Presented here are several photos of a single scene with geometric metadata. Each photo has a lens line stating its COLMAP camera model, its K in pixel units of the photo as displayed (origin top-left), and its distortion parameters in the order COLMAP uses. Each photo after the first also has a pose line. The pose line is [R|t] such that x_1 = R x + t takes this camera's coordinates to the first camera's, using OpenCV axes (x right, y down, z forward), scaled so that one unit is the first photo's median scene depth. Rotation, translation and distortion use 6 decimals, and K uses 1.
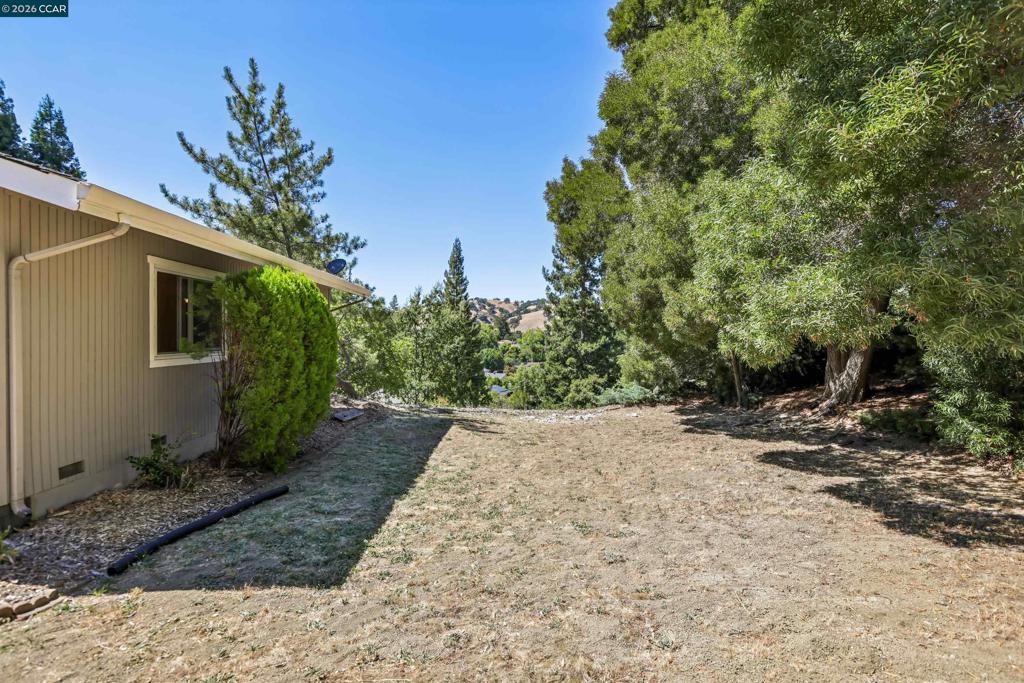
lens RADIAL K [[540.8, 0, 511.8], [0, 540.8, 353.8], [0, 0, 1]] dist [-0.063979, 0.041309]
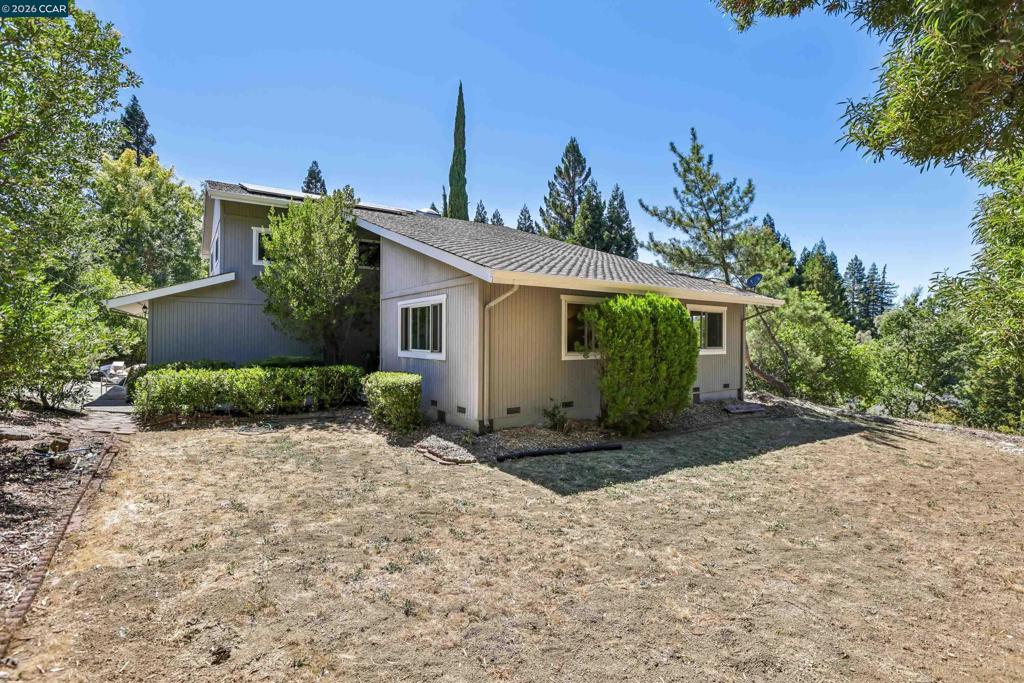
lens RADIAL K [[490.9, 0, 517.0], [0, 490.9, 339.7], [0, 0, 1]] dist [-0.031361, 0.001007]
pose [[0.521521, 0.004654, -0.853226, 0.618700], [-0.028049, 0.999538, -0.011693, -0.017496], [0.852777, 0.030030, 0.521411, 0.049545]]
